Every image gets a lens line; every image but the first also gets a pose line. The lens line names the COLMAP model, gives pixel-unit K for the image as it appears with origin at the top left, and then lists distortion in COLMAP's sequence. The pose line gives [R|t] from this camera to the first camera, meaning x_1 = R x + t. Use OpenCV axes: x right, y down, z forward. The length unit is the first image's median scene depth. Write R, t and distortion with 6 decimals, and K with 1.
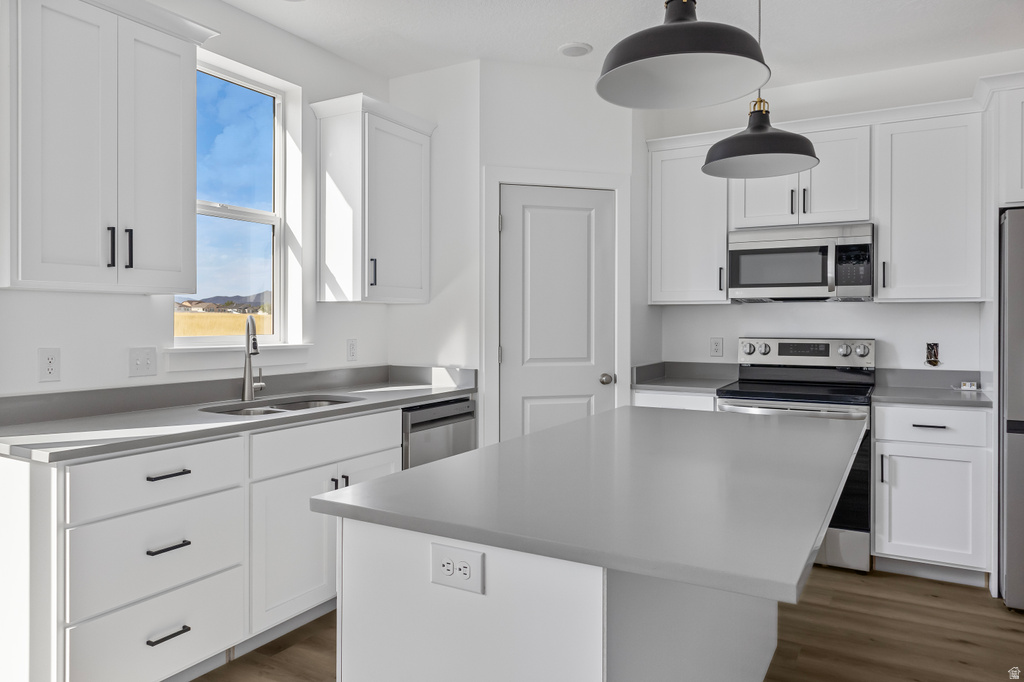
lens RADIAL K [[696.7, 0, 504.4], [0, 696.7, 328.4], [0, 0, 1]] dist [-0.003050, 0.002186]
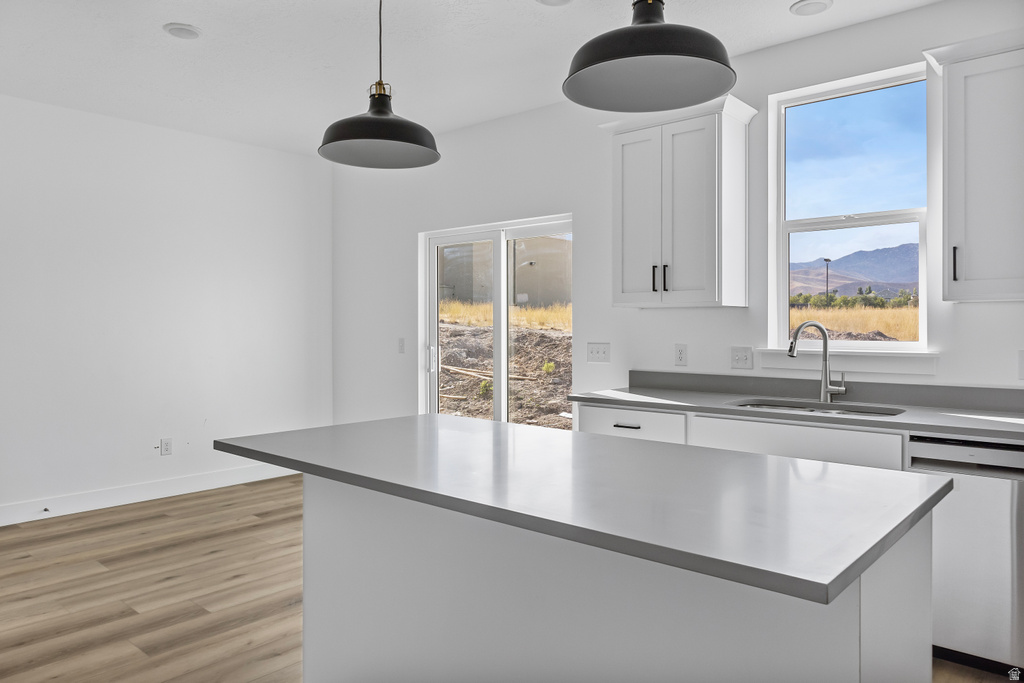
lens RADIAL K [[696.7, 0, 517.5], [0, 696.7, 340.1], [0, 0, 1]] dist [-0.003050, 0.002186]
pose [[-0.187208, 0.017896, -0.982157, 0.631439], [-0.009948, 0.999748, 0.020113, -0.005485], [0.982270, 0.013536, -0.186983, 0.620567]]
